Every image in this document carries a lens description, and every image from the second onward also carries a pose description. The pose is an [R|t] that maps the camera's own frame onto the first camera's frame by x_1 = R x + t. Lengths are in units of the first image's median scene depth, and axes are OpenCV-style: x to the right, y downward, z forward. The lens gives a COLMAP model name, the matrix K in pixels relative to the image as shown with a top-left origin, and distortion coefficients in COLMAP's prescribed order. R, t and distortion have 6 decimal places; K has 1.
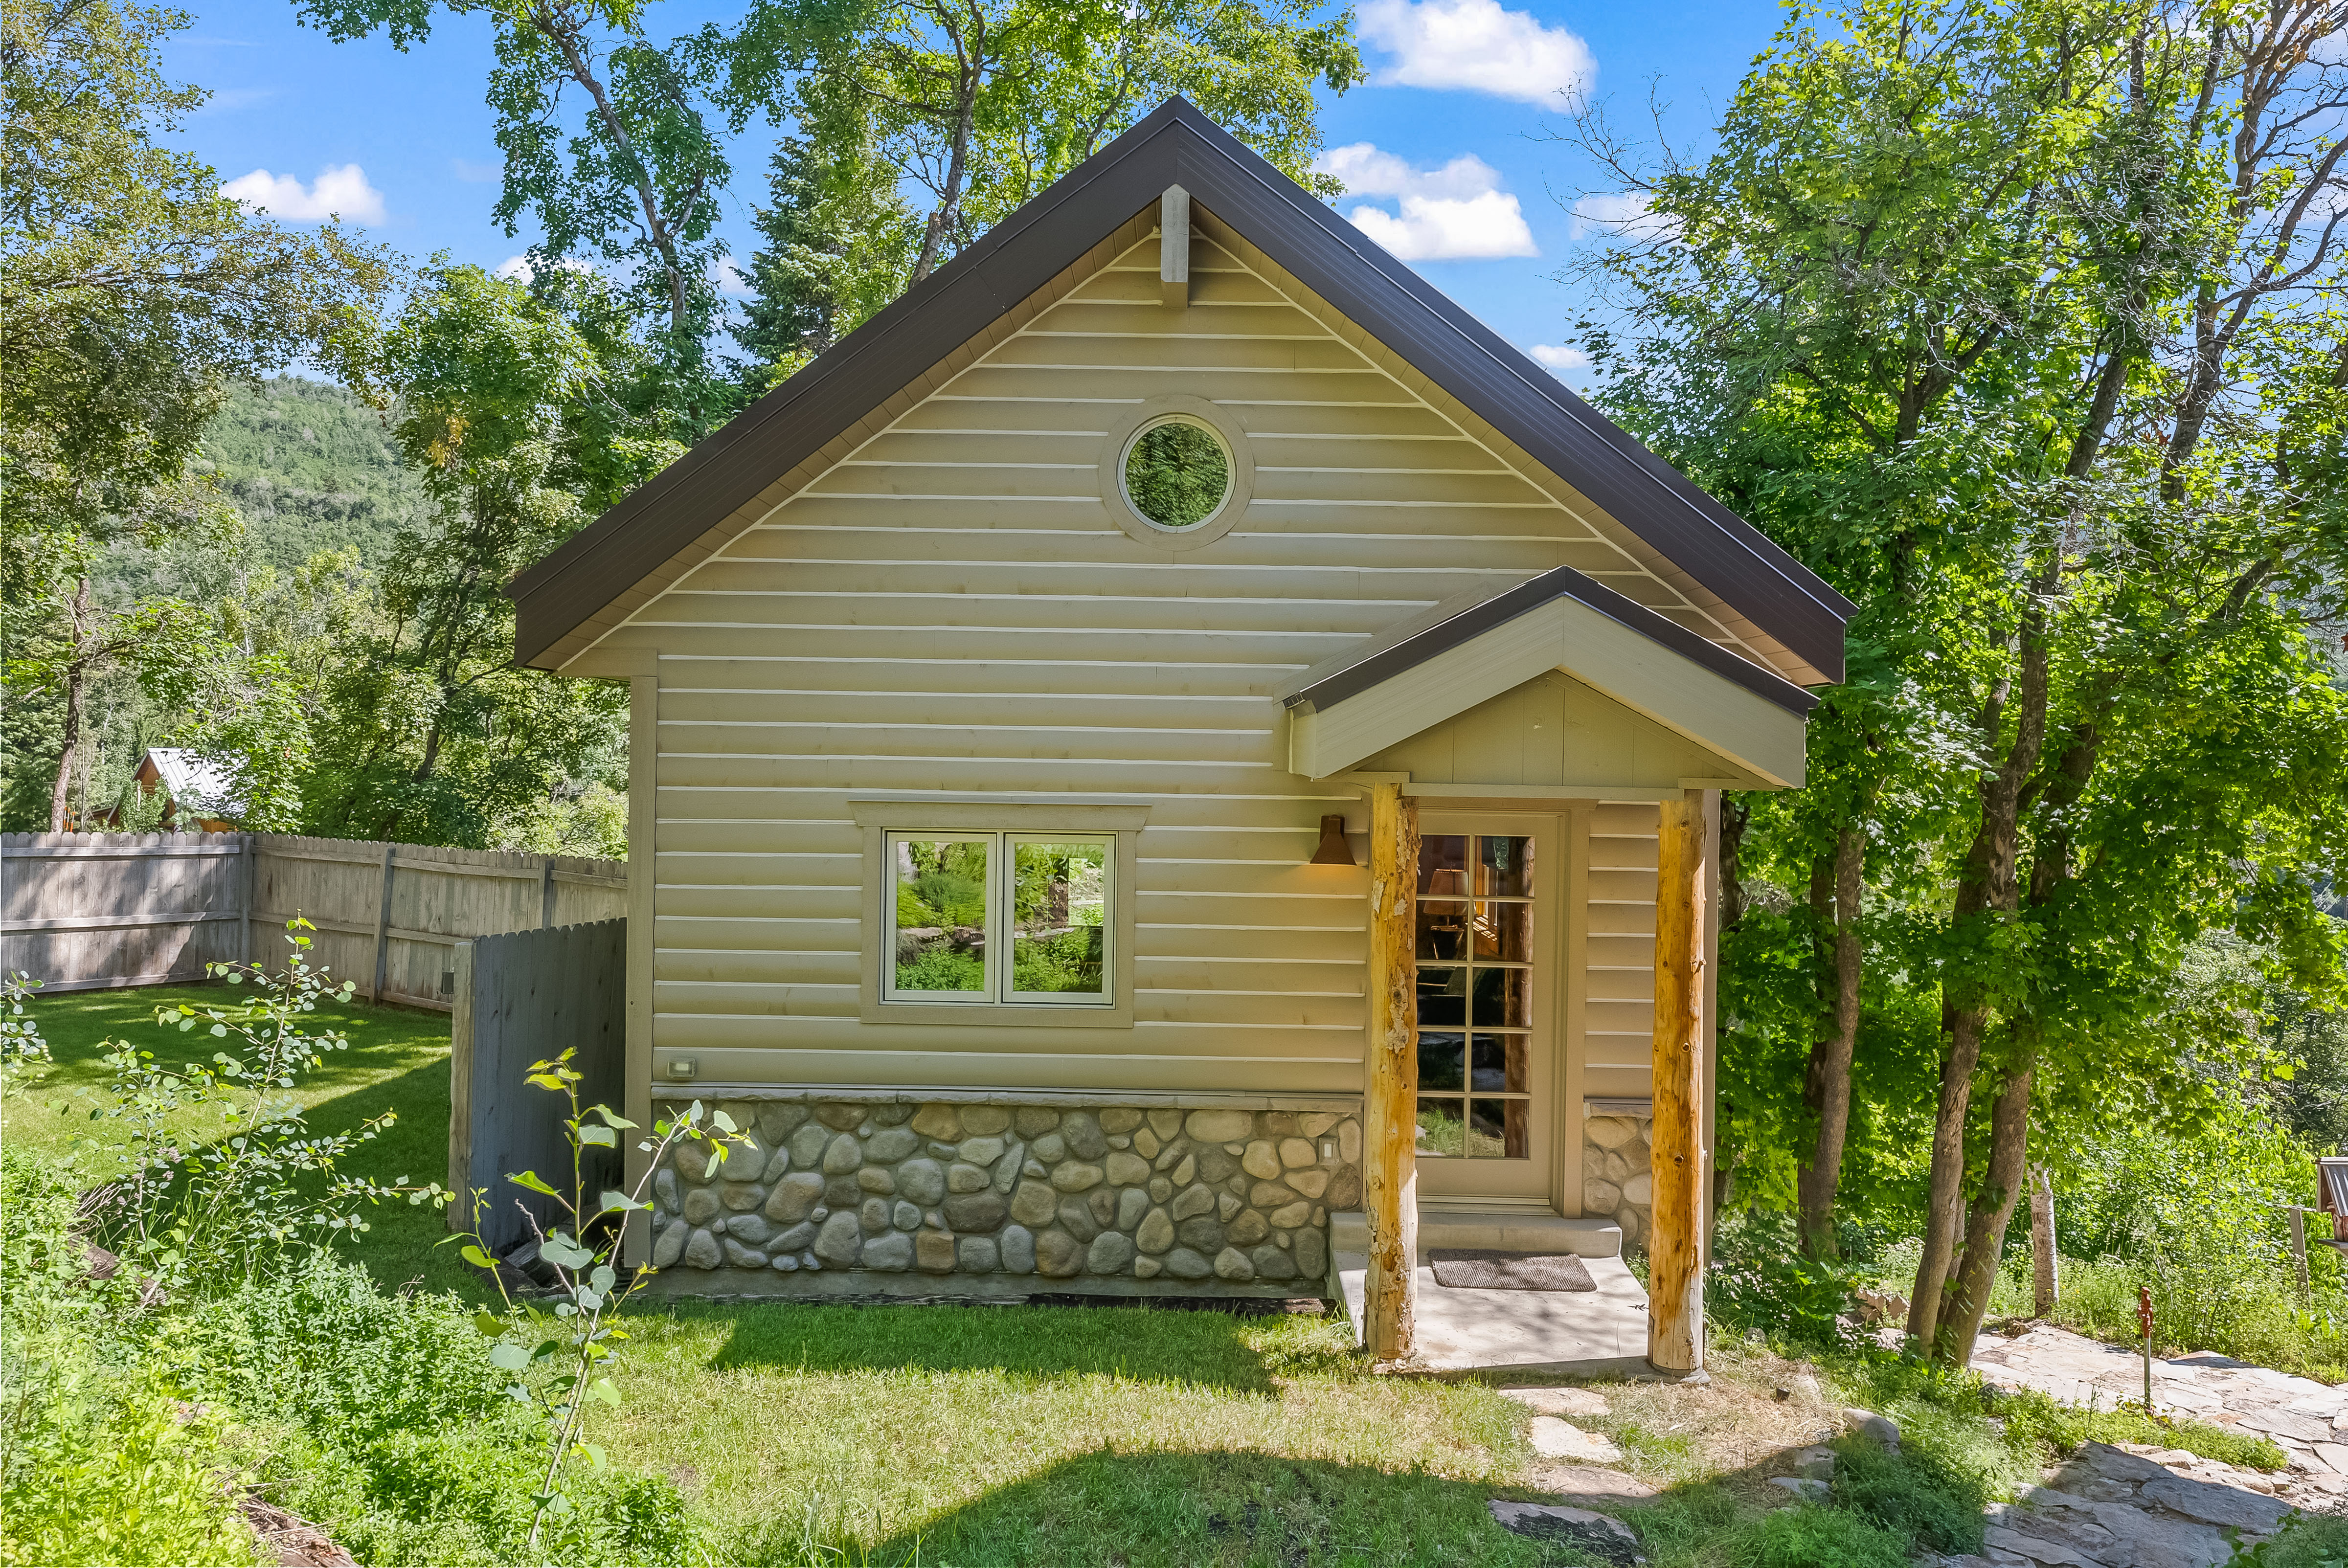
lens RADIAL K [[1560.0, 0, 1174.7], [0, 1560.0, 788.1], [0, 0, 1]] dist [0.001852, 0.001247]
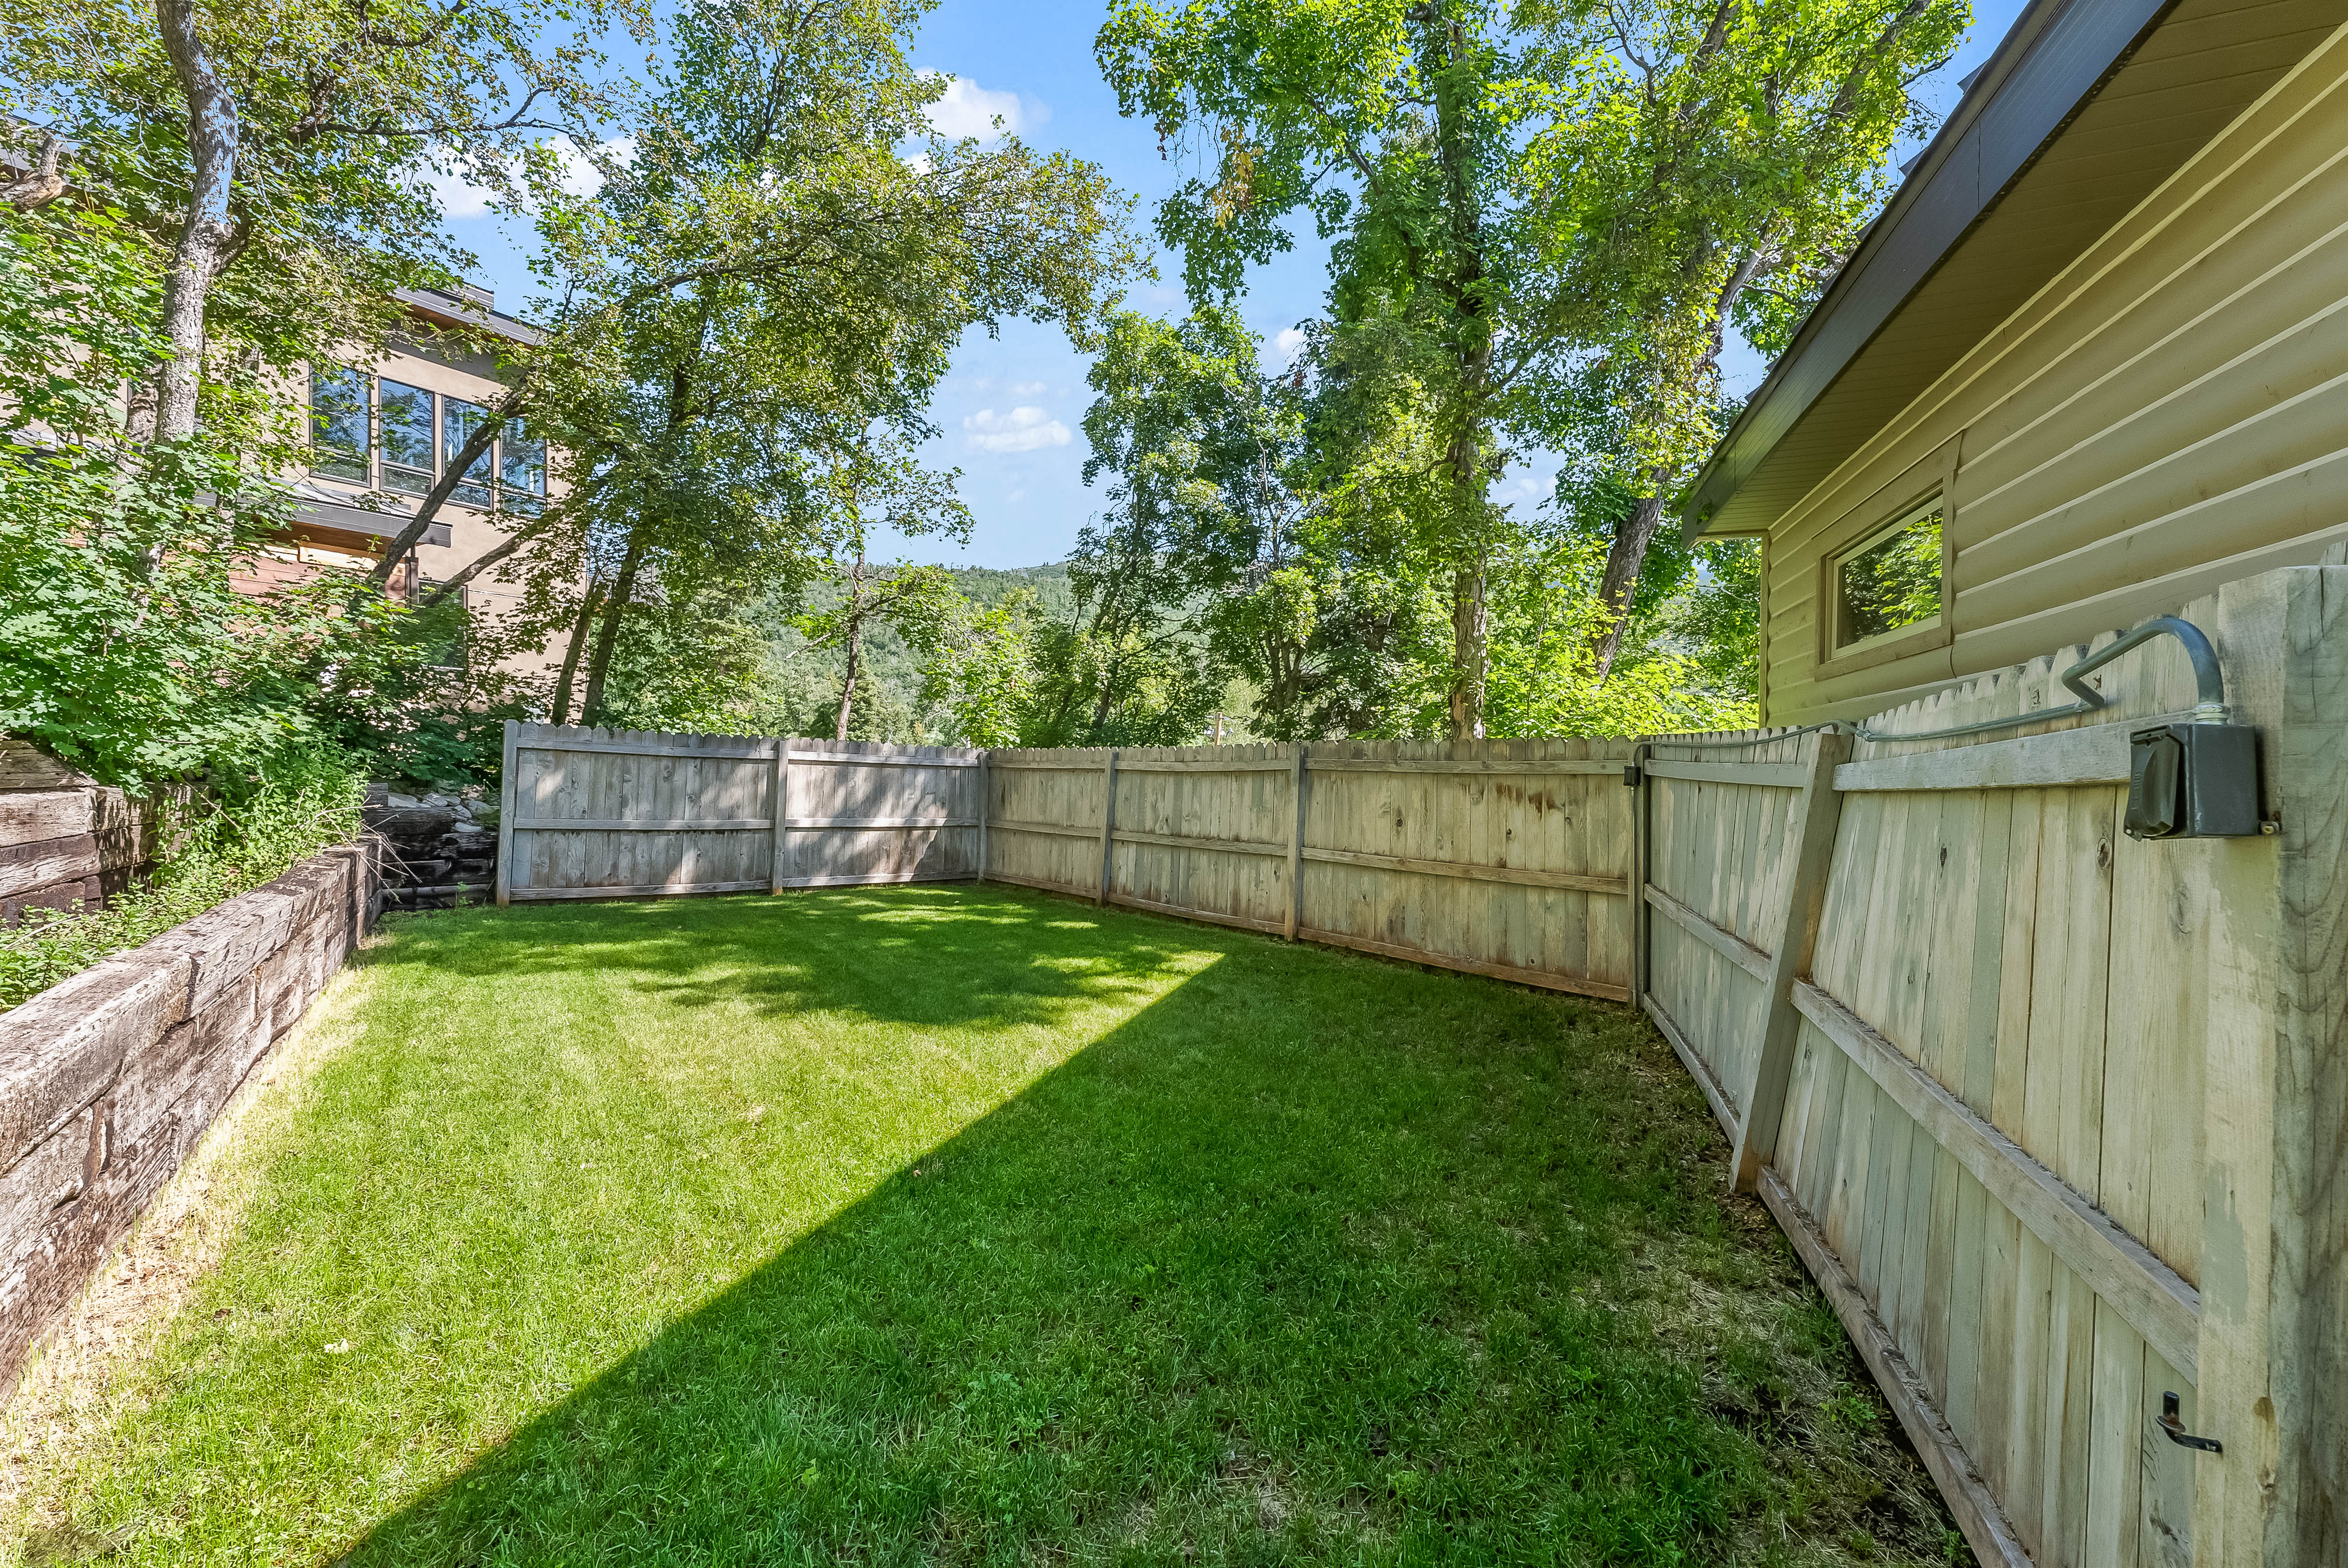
lens RADIAL K [[946.9, 0, 1177.1], [0, 946.9, 801.5], [0, 0, 1]] dist [0.007933, -0.000069]
pose [[0.952615, 0.000146, -0.304180, -0.563899], [0.003890, 0.999912, 0.012662, 0.127852], [0.304155, -0.013245, 0.952531, 0.872653]]
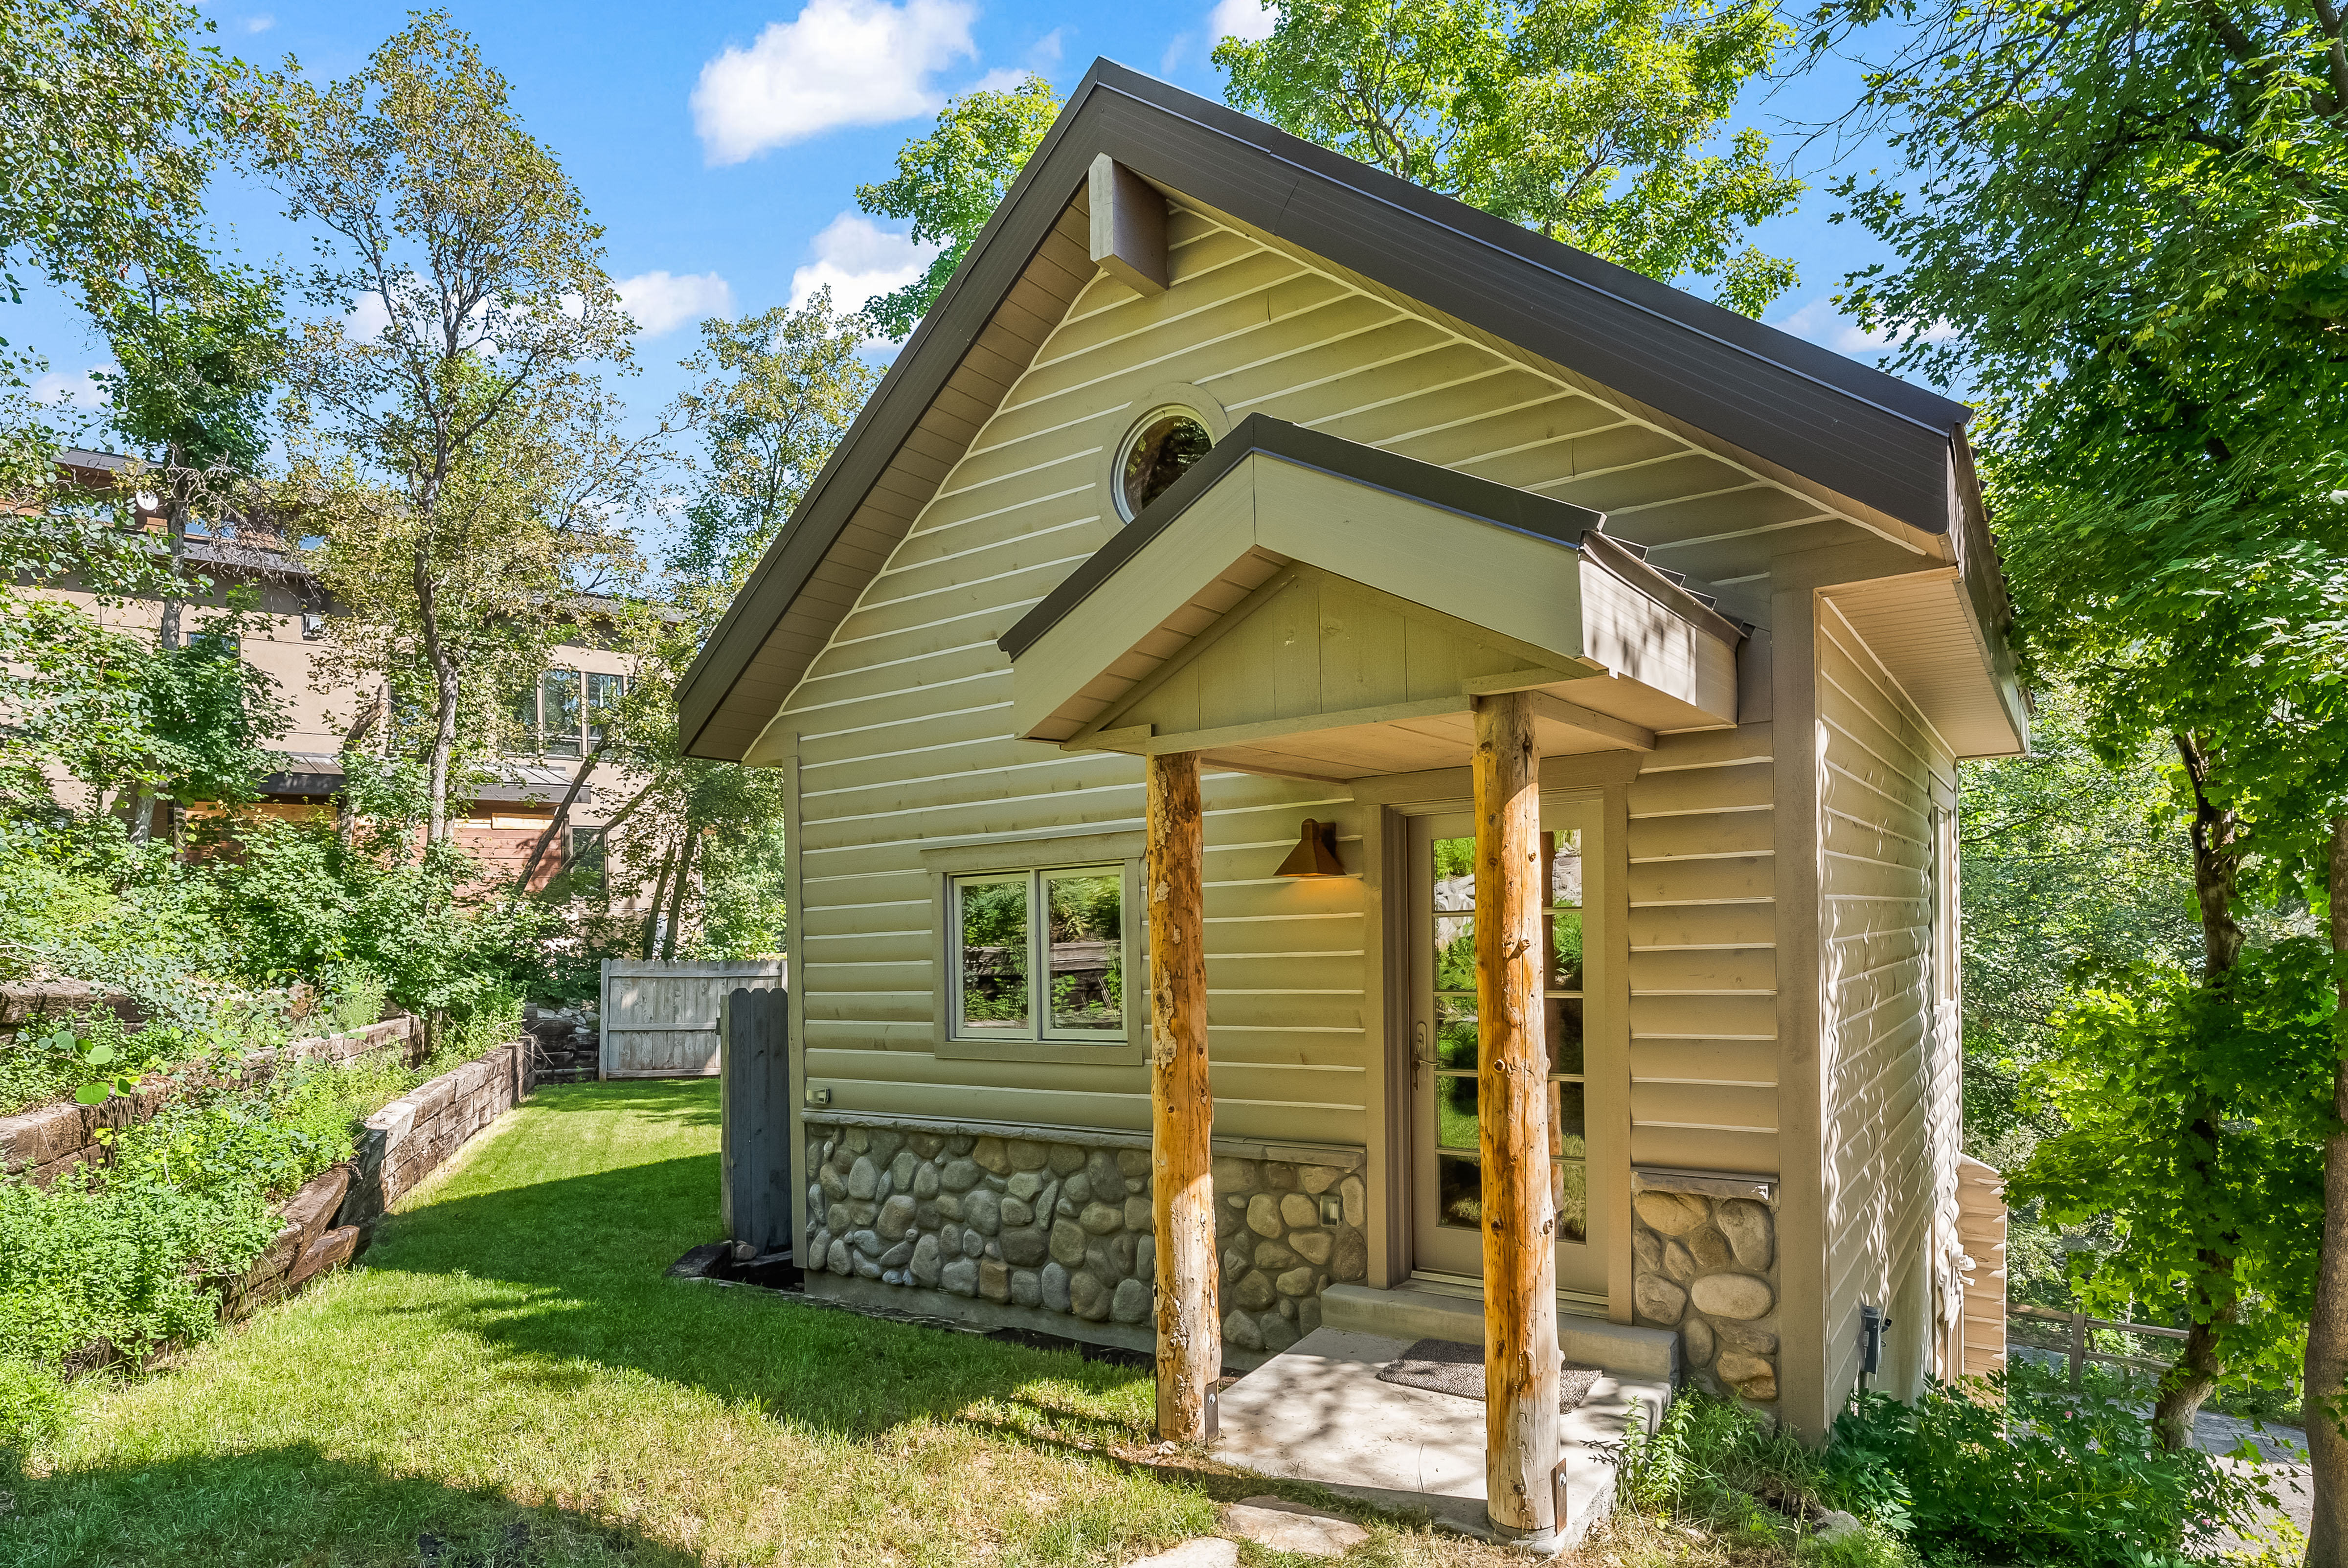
lens RADIAL K [[1309.8, 0, 1154.8], [0, 1309.8, 947.8], [0, 0, 1]] dist [-0.007887, 0.000061]
pose [[0.825713, -0.038124, -0.562801, 0.426959], [0.036611, 0.999232, -0.013973, 0.093829], [0.562902, -0.009067, 0.826474, 0.349255]]
